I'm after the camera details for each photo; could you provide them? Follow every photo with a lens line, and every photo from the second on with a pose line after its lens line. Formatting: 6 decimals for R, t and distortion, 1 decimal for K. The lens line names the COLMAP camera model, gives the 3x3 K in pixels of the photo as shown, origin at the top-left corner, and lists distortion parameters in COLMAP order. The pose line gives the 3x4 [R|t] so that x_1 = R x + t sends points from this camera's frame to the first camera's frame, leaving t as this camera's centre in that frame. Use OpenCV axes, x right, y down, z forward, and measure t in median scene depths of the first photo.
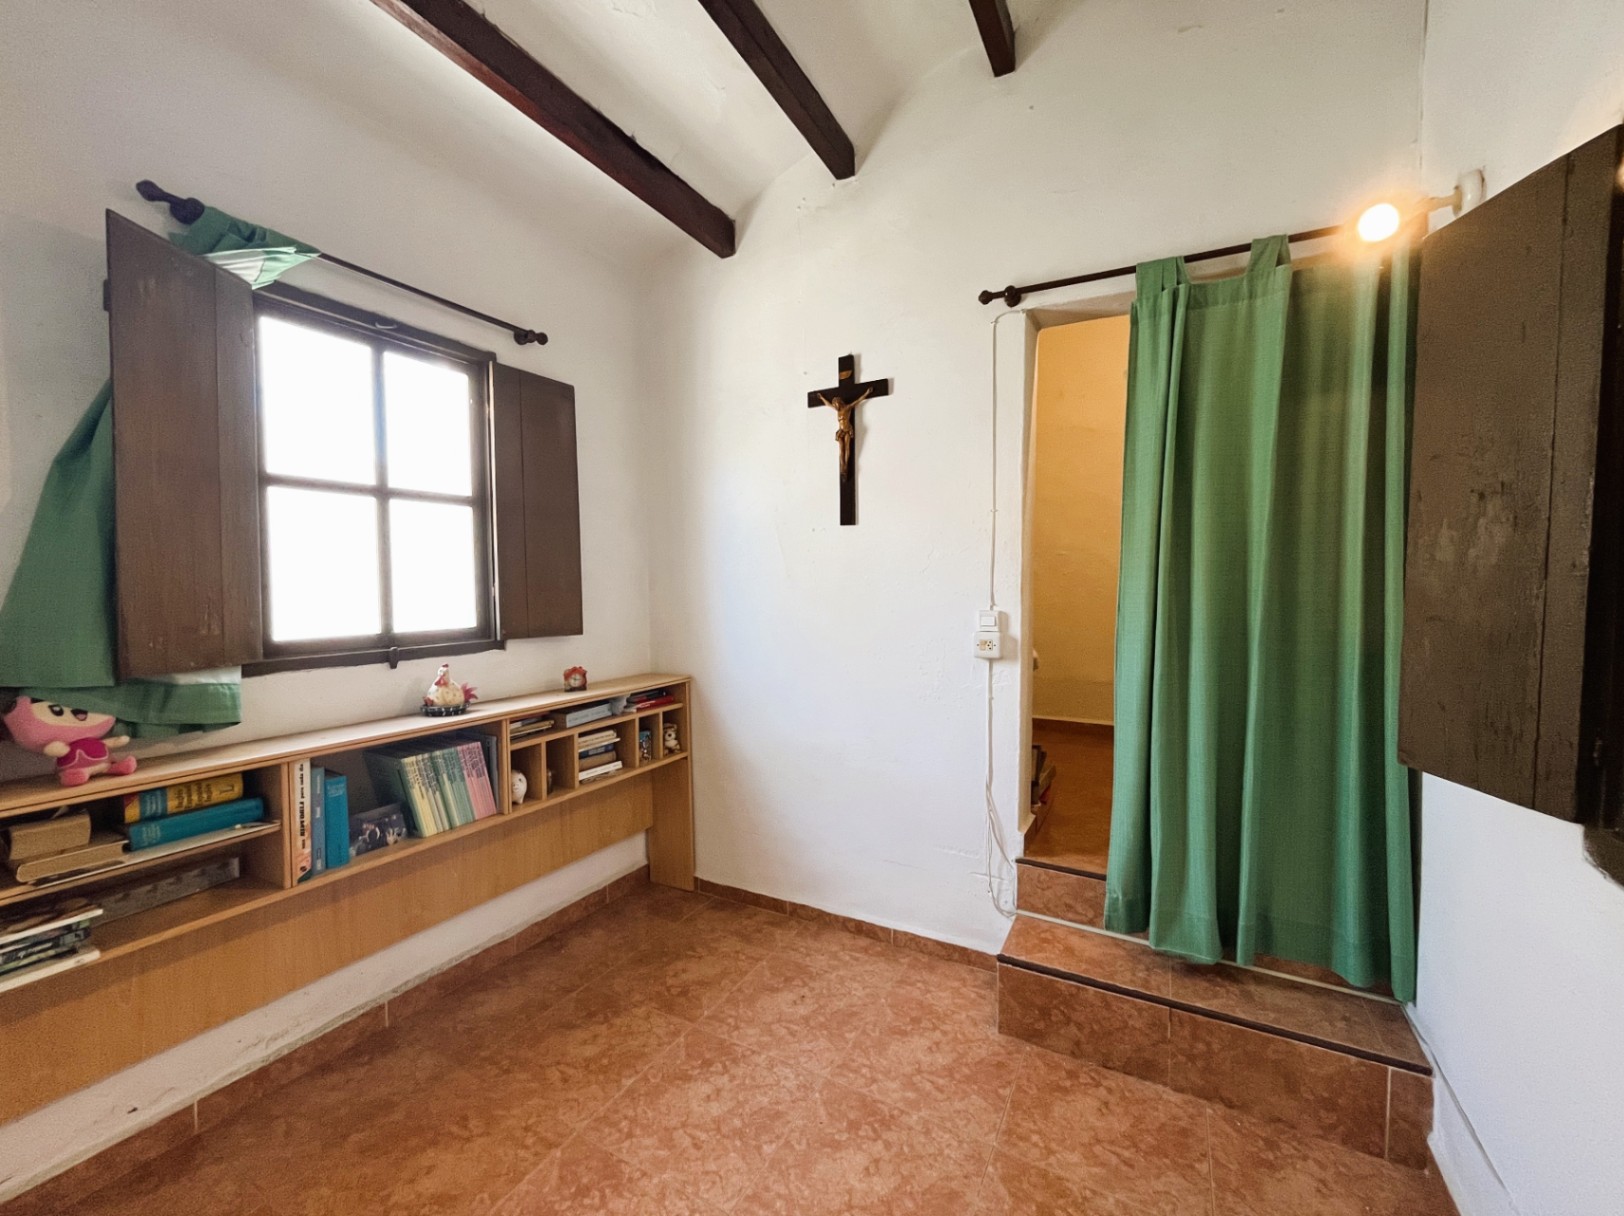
lens RADIAL K [[668.8, 0, 812.6], [0, 668.8, 610.5], [0, 0, 1]] dist [0.000997, -0.000706]
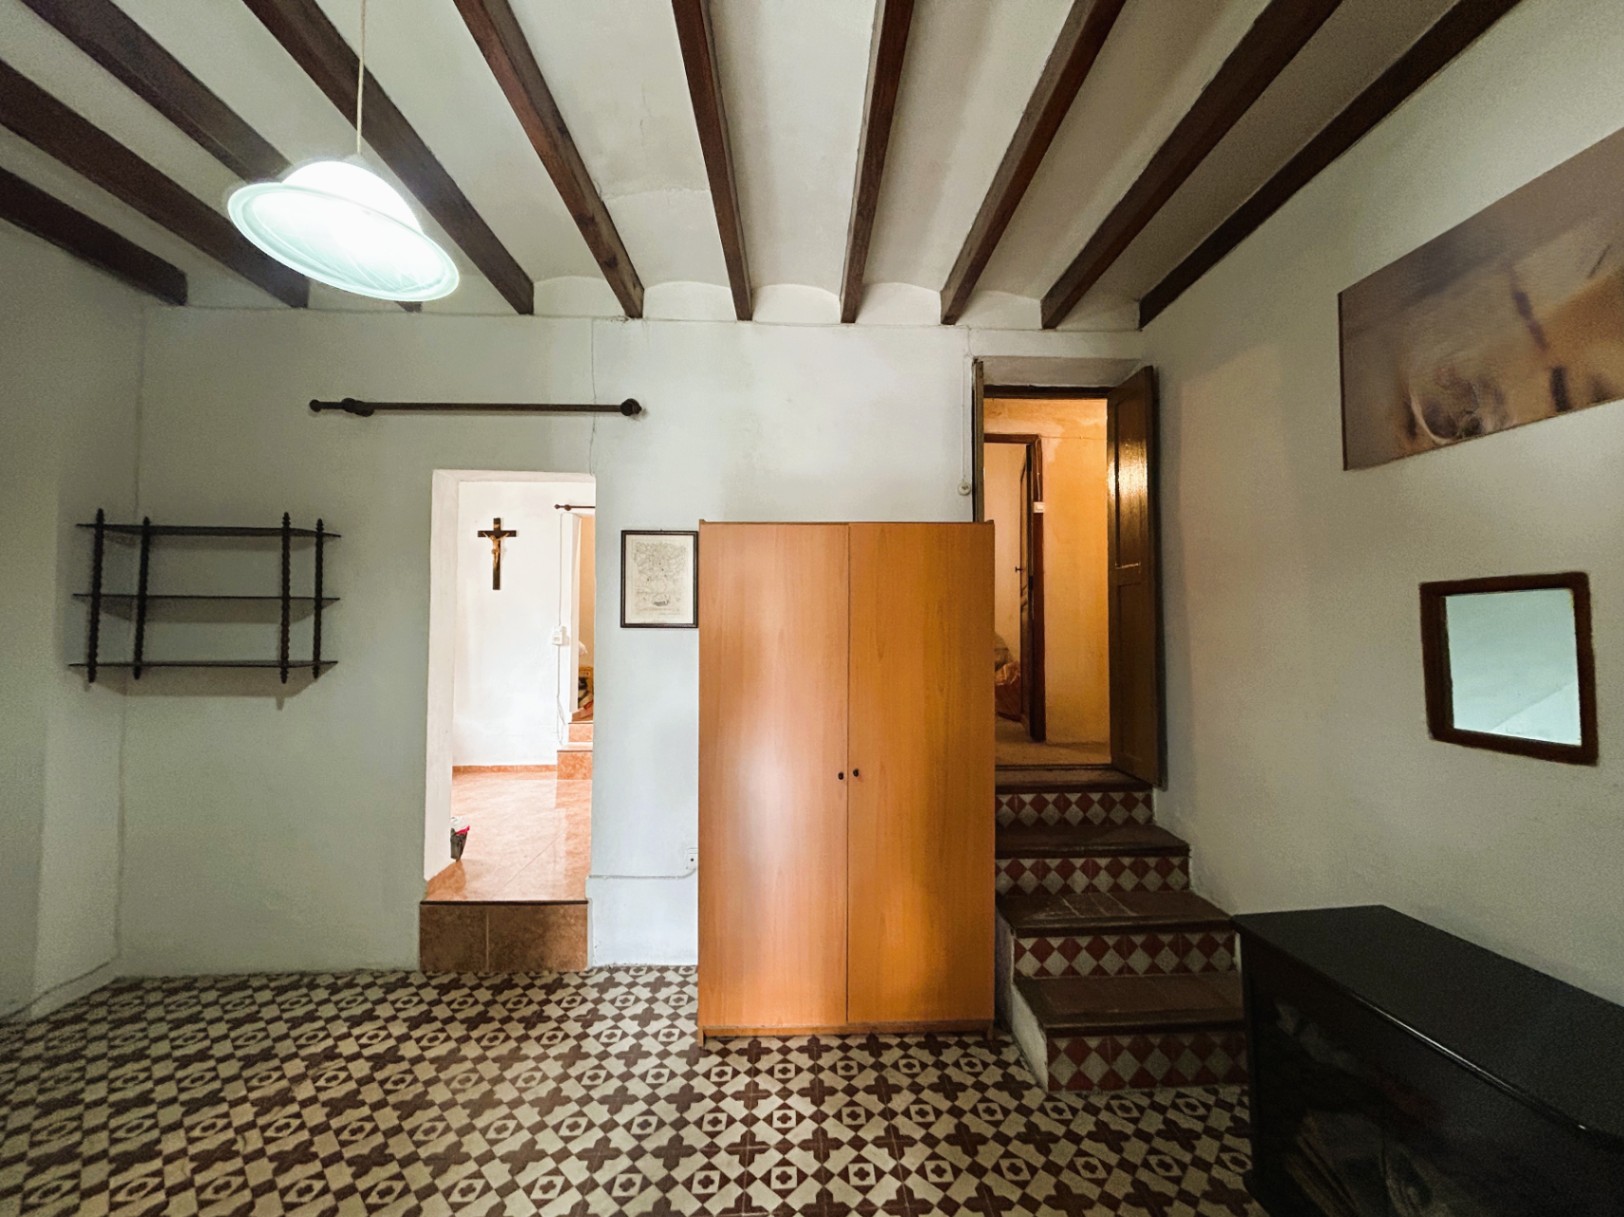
lens RADIAL K [[668.8, 0, 817.1], [0, 668.8, 606.5], [0, 0, 1]] dist [0.000997, -0.000706]
pose [[0.858623, 0.018911, 0.512259, -0.188799], [0.014828, 0.997985, -0.061697, 0.094495], [-0.512393, 0.060570, 0.856612, -1.628128]]
